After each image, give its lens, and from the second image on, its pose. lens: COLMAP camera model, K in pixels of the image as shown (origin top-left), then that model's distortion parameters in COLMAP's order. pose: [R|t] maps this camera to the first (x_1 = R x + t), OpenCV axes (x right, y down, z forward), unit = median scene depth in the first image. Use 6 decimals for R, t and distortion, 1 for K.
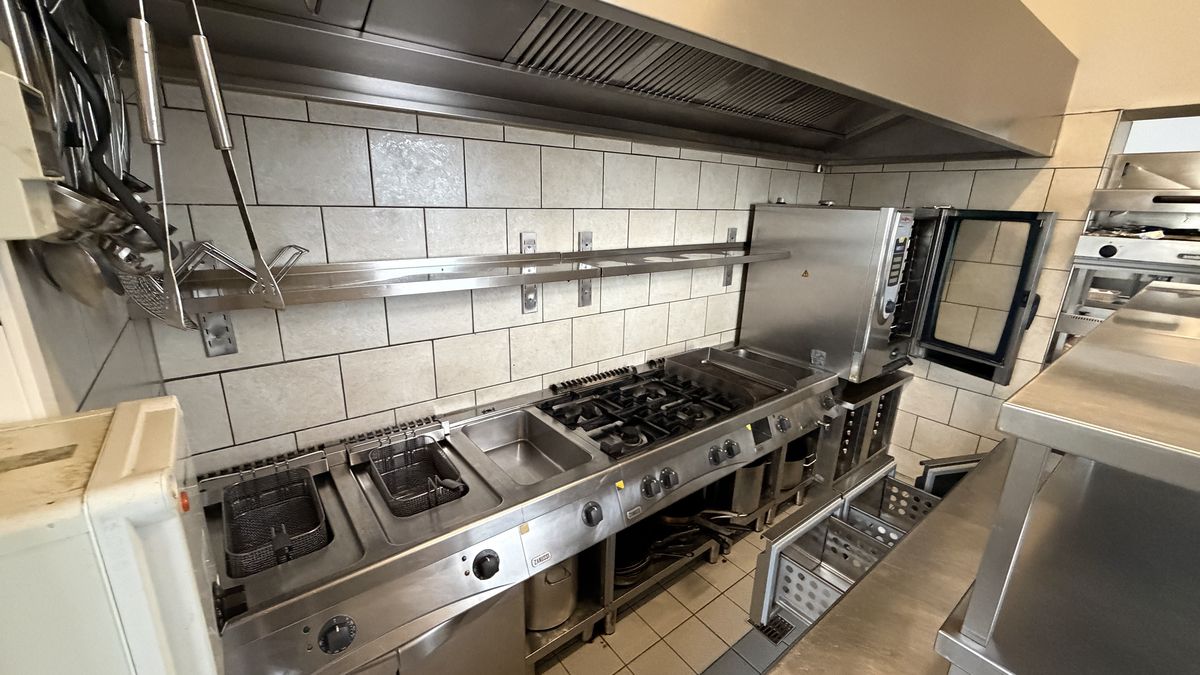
lens RADIAL K [[477.8, 0, 594.6], [0, 477.8, 336.6], [0, 0, 1]] dist [-0.001041, 0.000081]
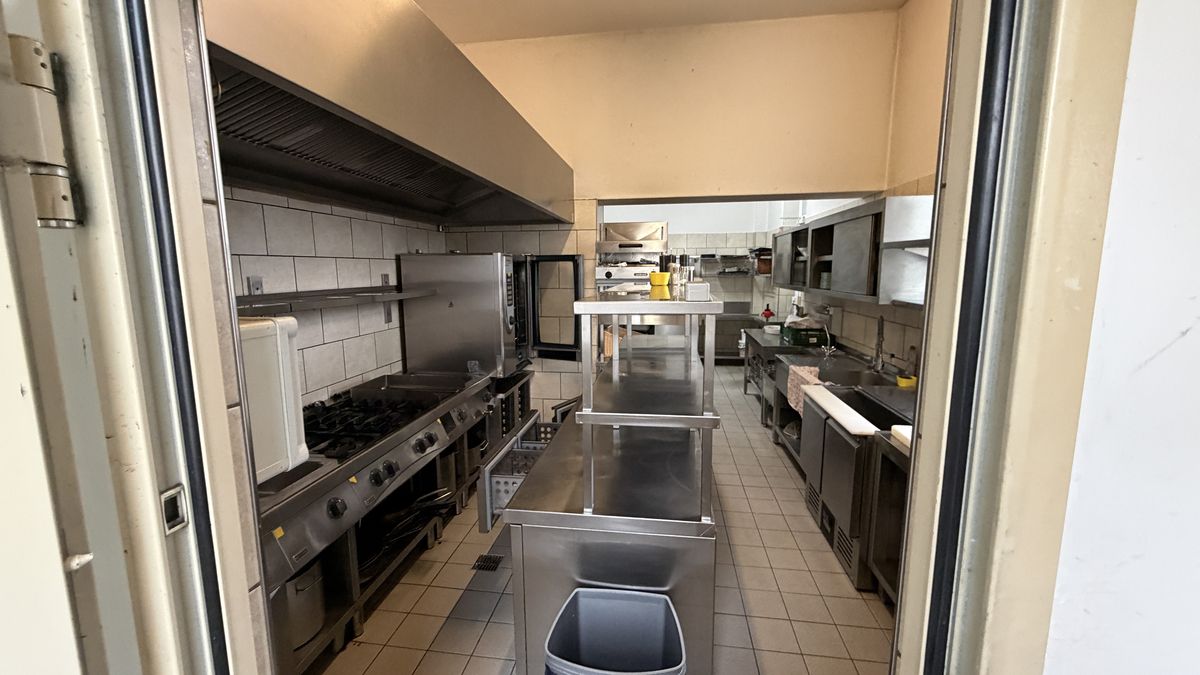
lens RADIAL K [[477.8, 0, 594.6], [0, 477.8, 336.6], [0, 0, 1]] dist [-0.001041, 0.000081]
pose [[0.720771, -0.127973, 0.681257, -0.188845], [0.216548, 0.975191, -0.045919, 0.105550], [-0.658480, 0.180622, 0.730602, -0.206953]]
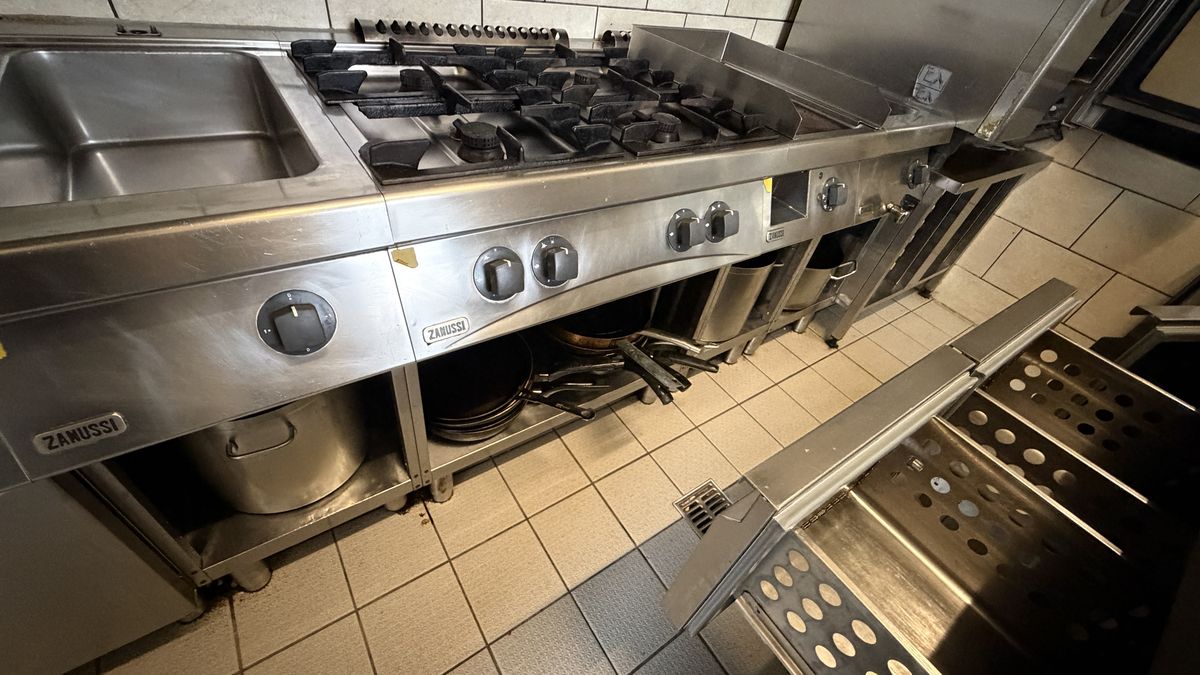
lens RADIAL K [[477.8, 0, 594.6], [0, 477.8, 336.6], [0, 0, 1]] dist [-0.001041, 0.000081]
pose [[0.990071, 0.134080, 0.042221, 0.135762], [-0.139220, 0.893741, 0.426433, 0.129583], [0.019441, -0.428076, 0.903533, 0.448286]]
